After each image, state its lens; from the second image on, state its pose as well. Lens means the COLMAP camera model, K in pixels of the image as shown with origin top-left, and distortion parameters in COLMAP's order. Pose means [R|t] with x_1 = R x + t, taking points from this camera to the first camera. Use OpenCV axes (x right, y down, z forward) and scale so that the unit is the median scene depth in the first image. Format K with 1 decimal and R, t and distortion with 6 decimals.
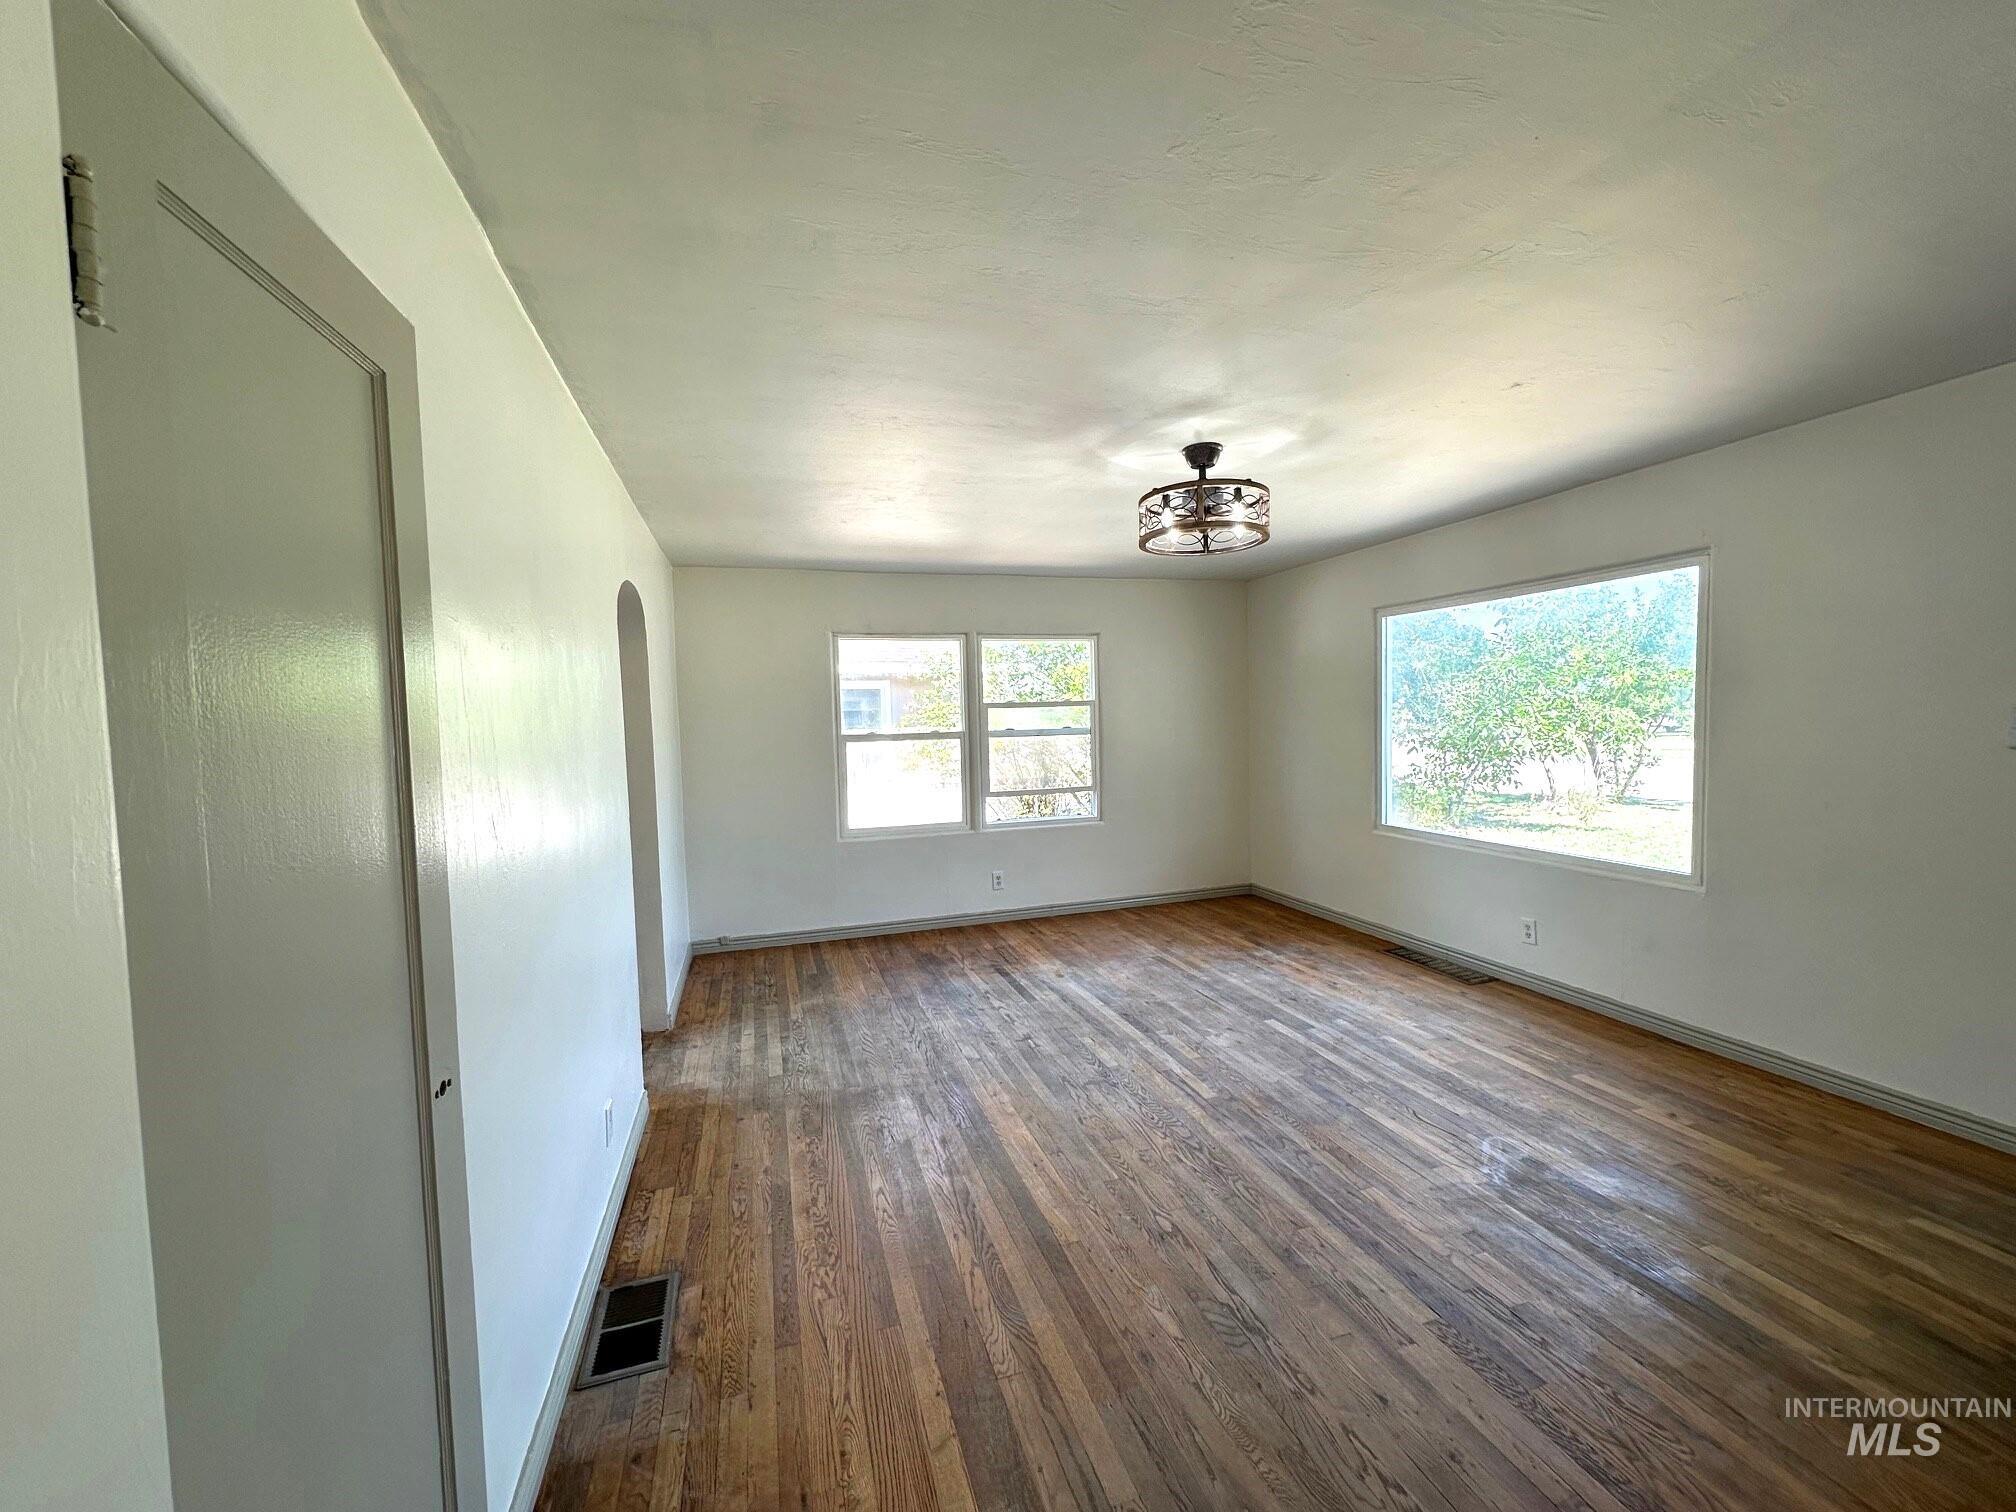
lens RADIAL K [[798.0, 0, 1015.3], [0, 798.0, 760.0], [0, 0, 1]] dist [-0.003145, -0.000336]
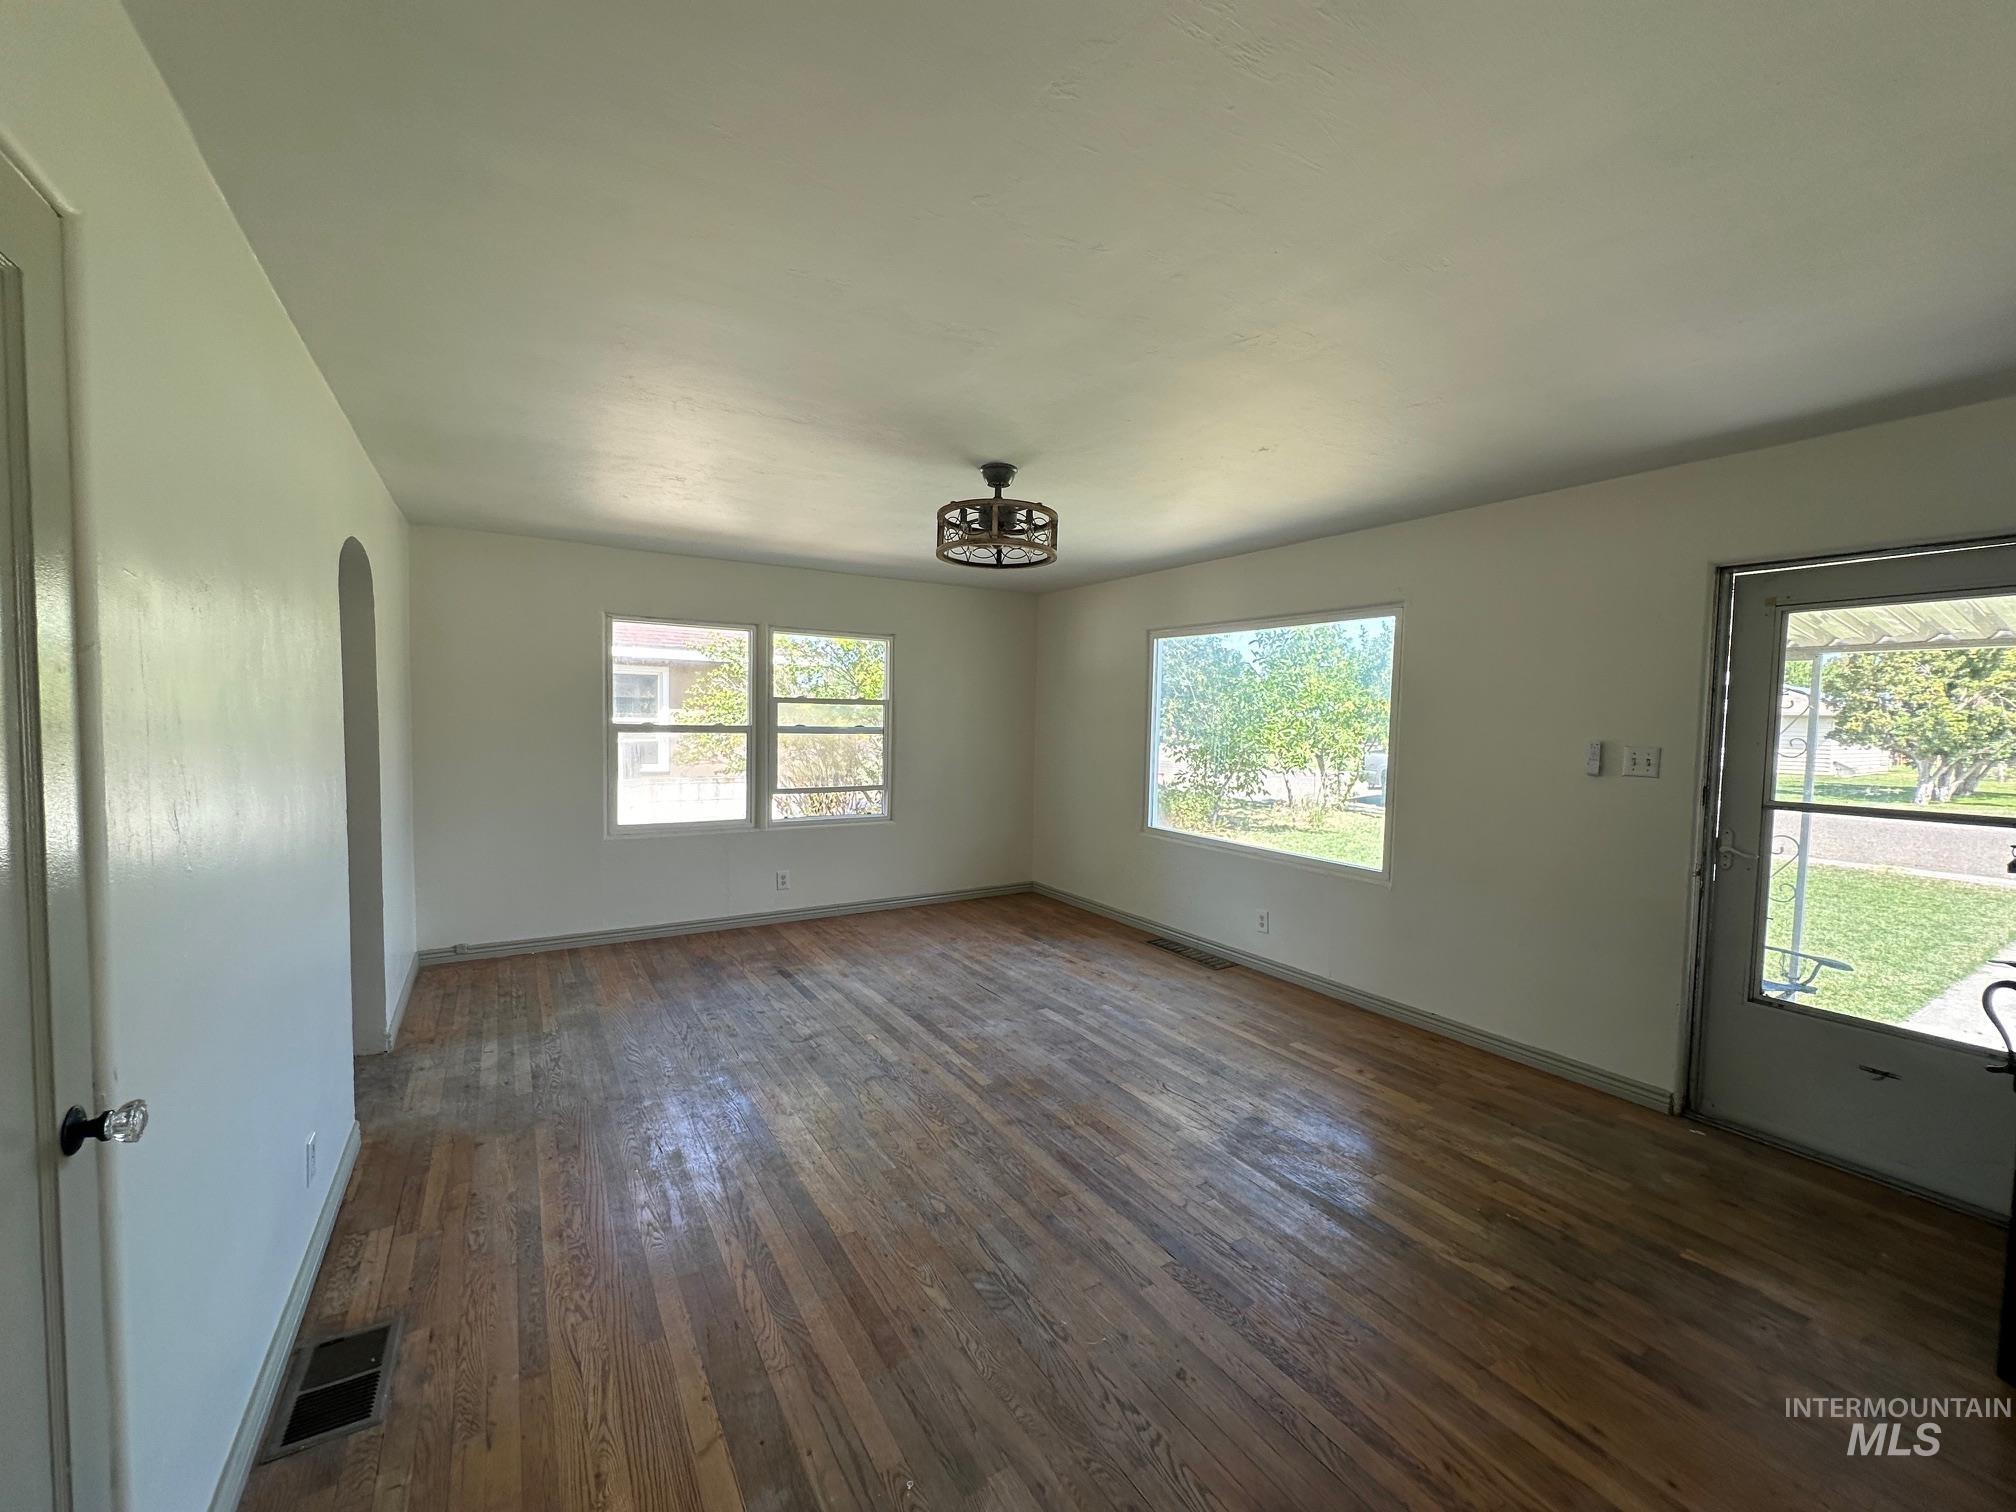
lens RADIAL K [[798.0, 0, 1015.3], [0, 798.0, 760.0], [0, 0, 1]] dist [-0.003145, -0.000336]
pose [[0.966320, 0.032546, 0.255278, -0.001456], [-0.032745, 0.999458, -0.003474, -0.002622], [-0.255253, -0.005002, 0.966861, -0.027995]]
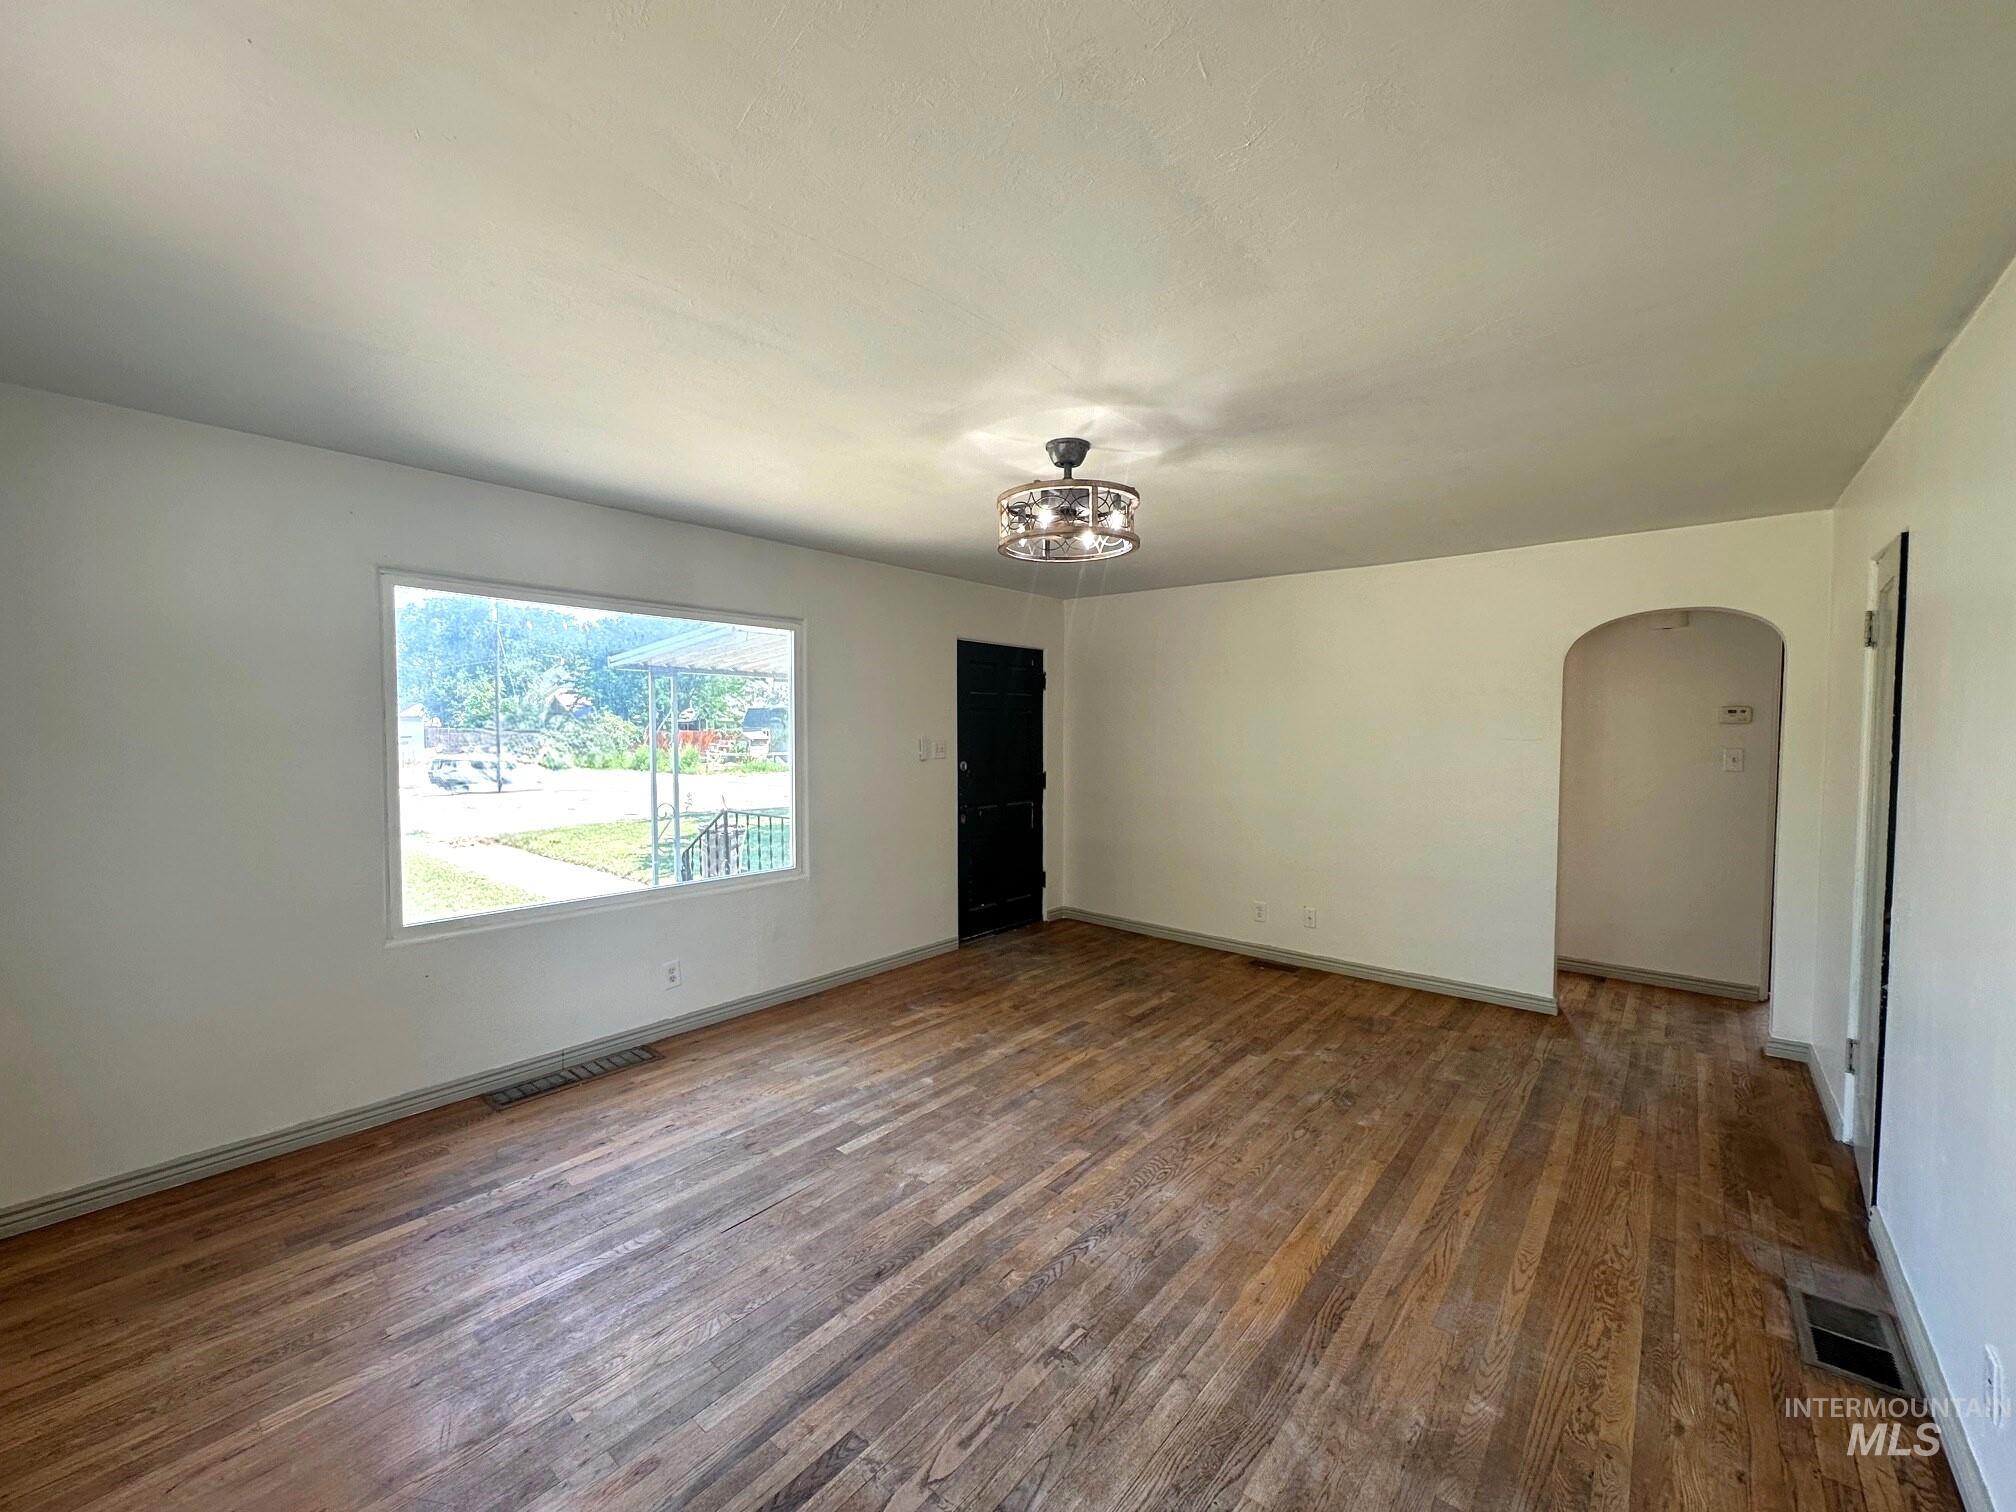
lens RADIAL K [[798.0, 0, 1015.3], [0, 798.0, 760.0], [0, 0, 1]] dist [-0.003145, -0.000336]
pose [[-0.530938, -0.010177, 0.847350, -0.501856], [0.056403, 0.997286, 0.047319, -0.081707], [-0.845531, 0.072916, -0.528923, 1.554046]]
